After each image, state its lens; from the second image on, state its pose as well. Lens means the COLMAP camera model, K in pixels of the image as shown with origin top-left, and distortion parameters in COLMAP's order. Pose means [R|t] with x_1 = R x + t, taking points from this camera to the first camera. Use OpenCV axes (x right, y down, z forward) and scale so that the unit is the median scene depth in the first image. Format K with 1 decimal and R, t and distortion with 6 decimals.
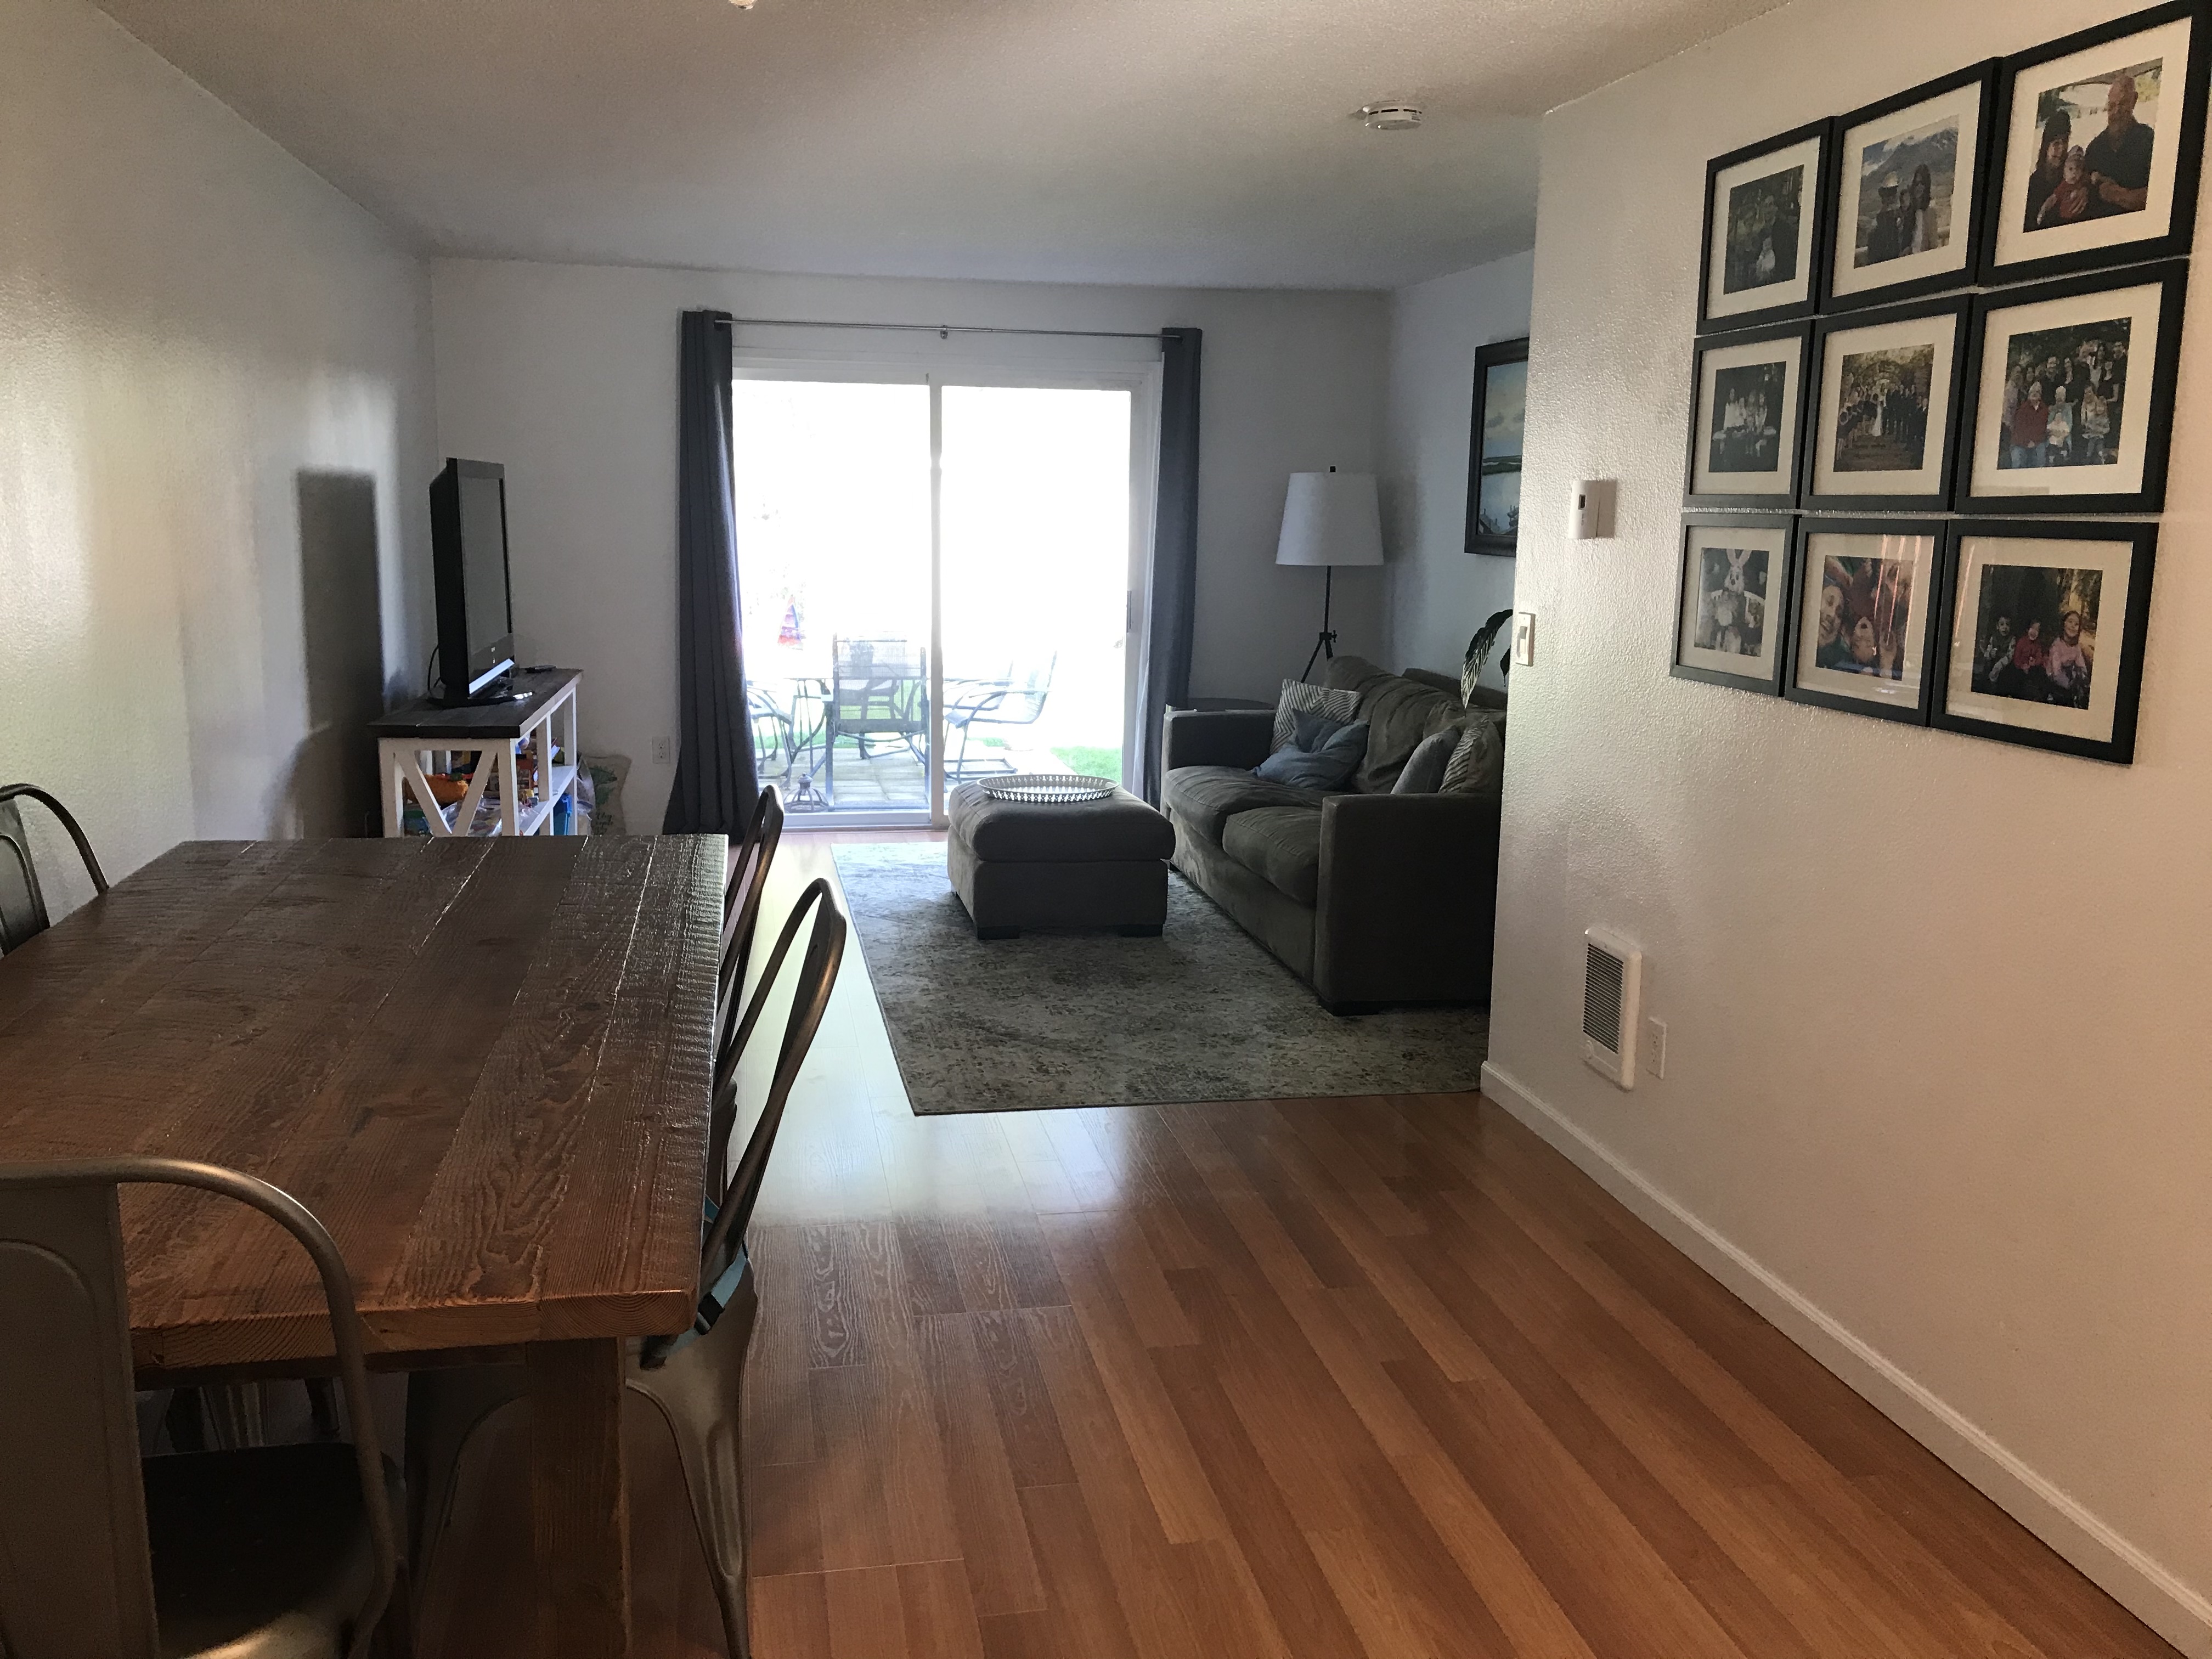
lens RADIAL K [[1802.4, 0, 1106.0], [0, 1802.4, 829.5], [0, 0, 1]] dist [0.056208, -0.001223]
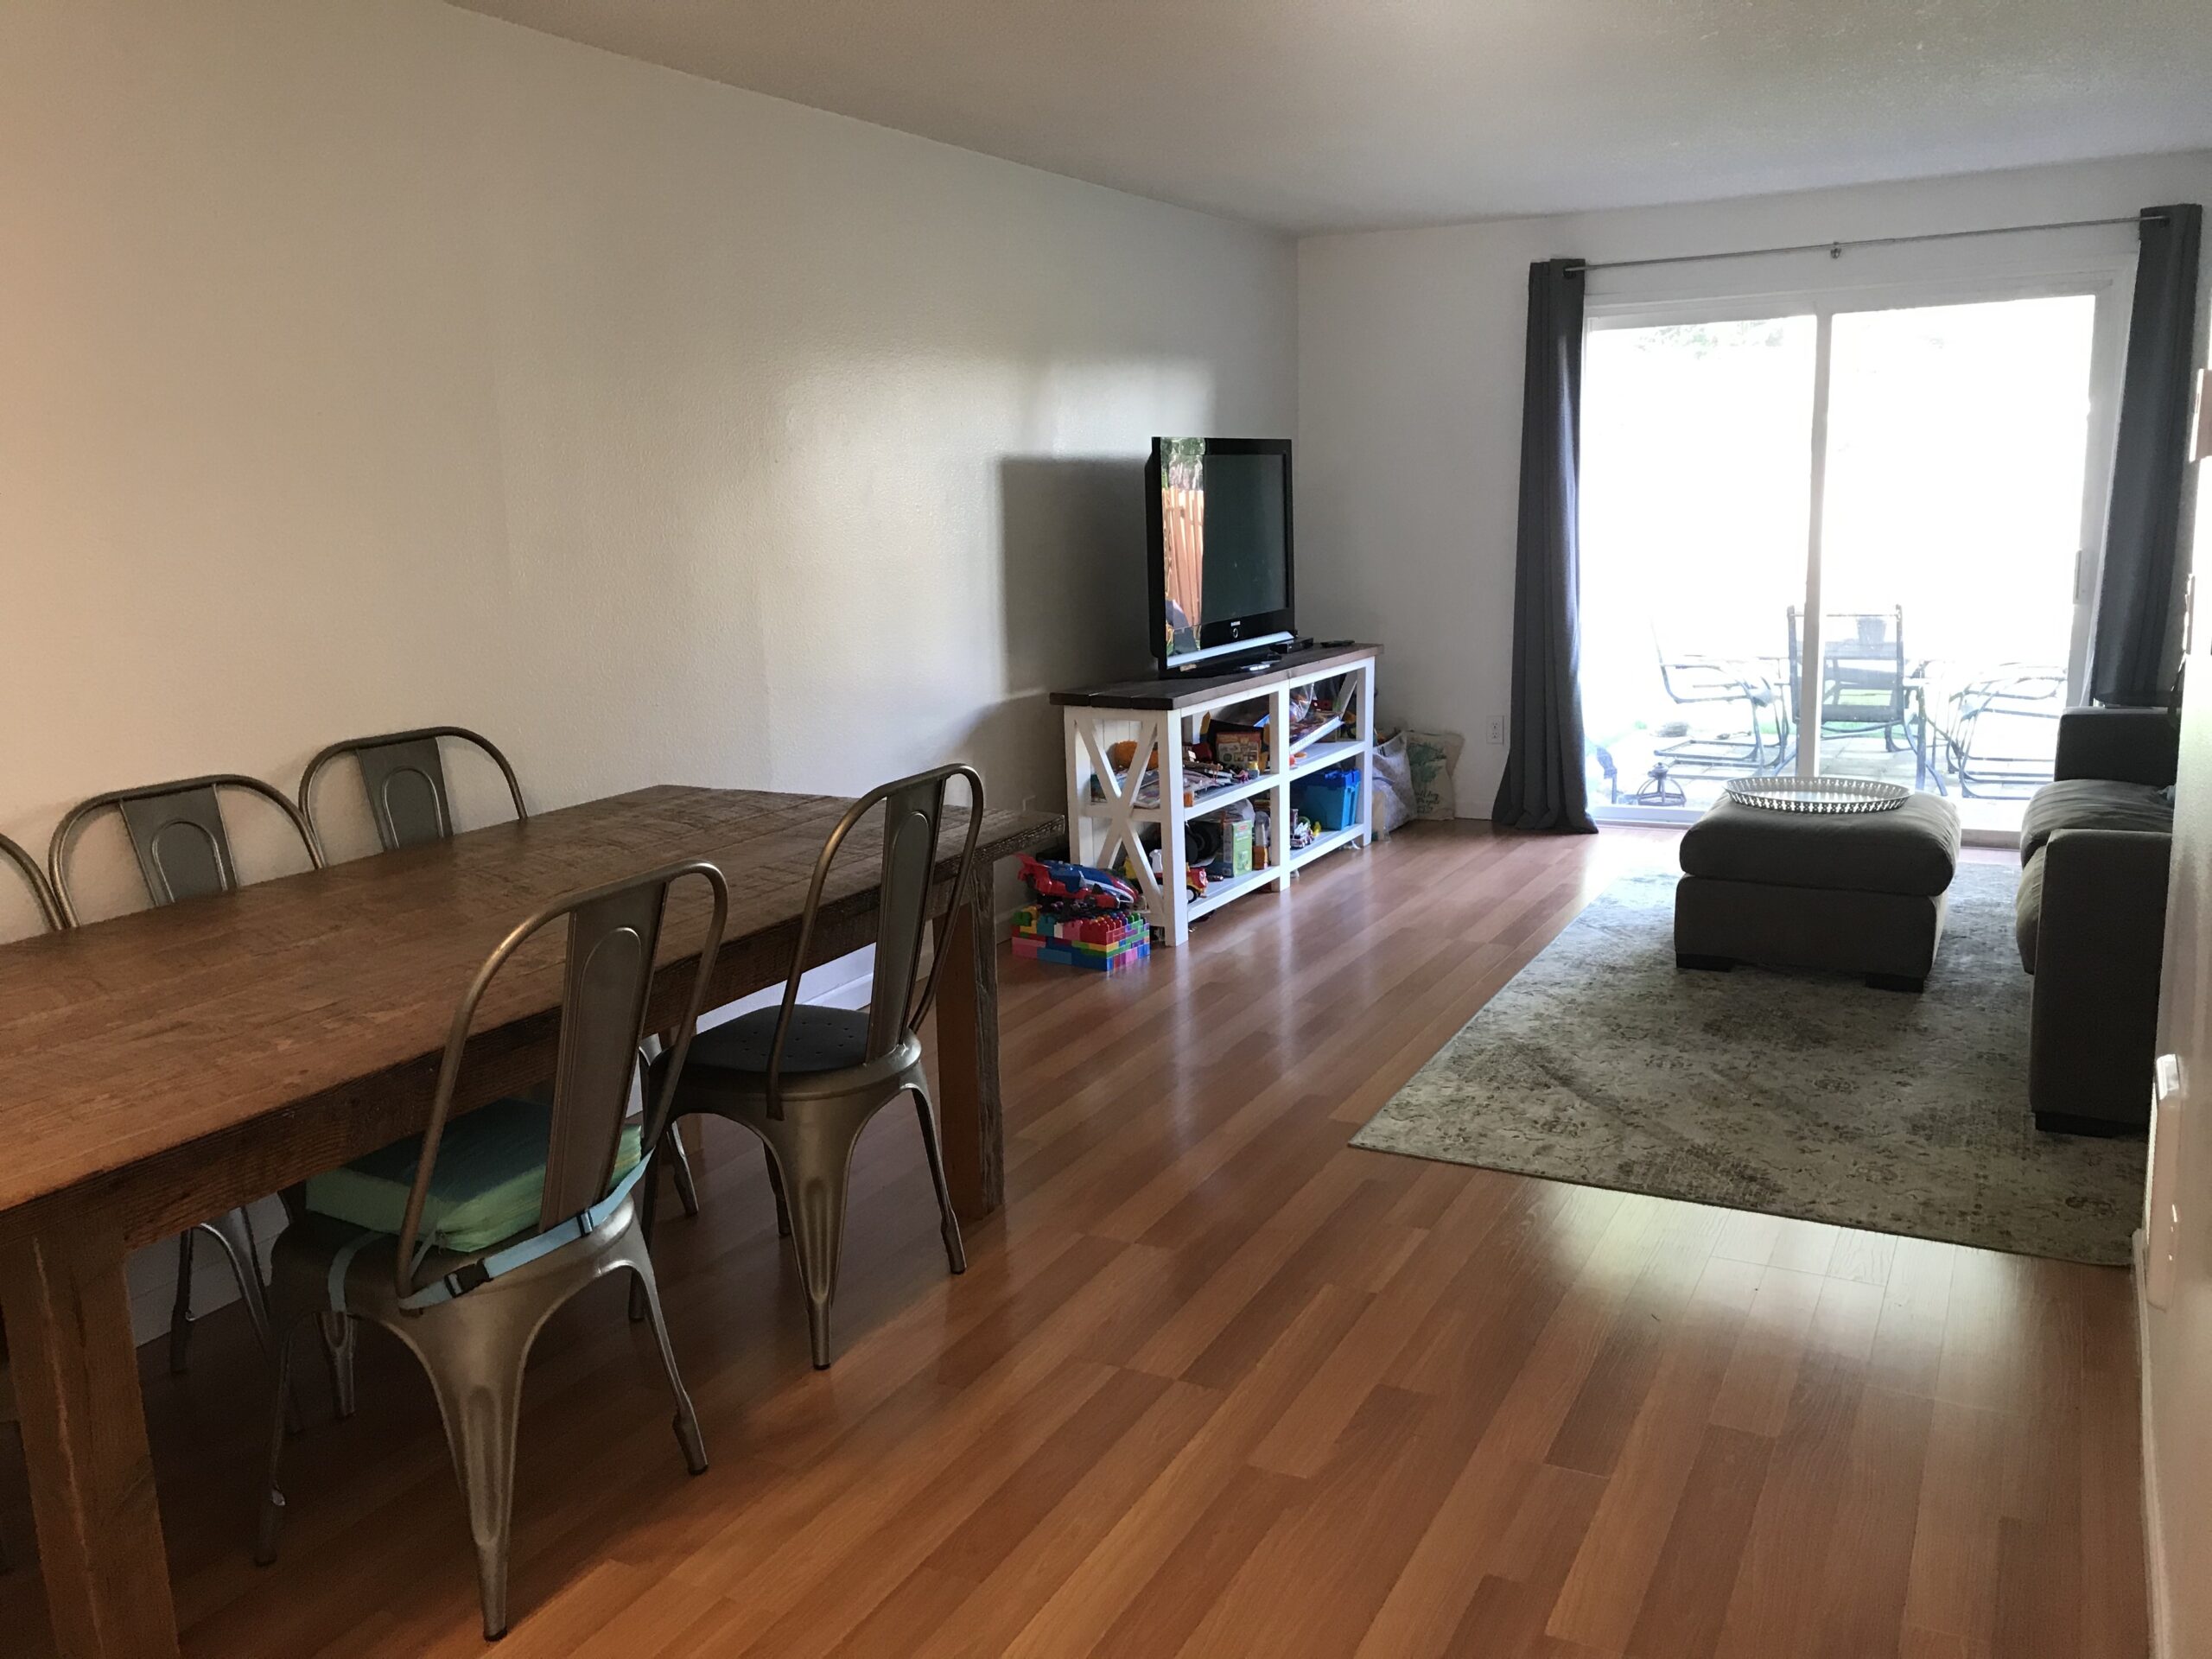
lens RADIAL K [[1851.2, 0, 1105.7], [0, 1851.2, 789.2], [0, 0, 1]] dist [0.030826, 0.005432]
pose [[0.784280, 0.064534, -0.617042, 0.206309], [-0.070243, 0.997417, 0.015035, -0.013758], [0.616418, 0.031551, 0.786787, 0.118946]]
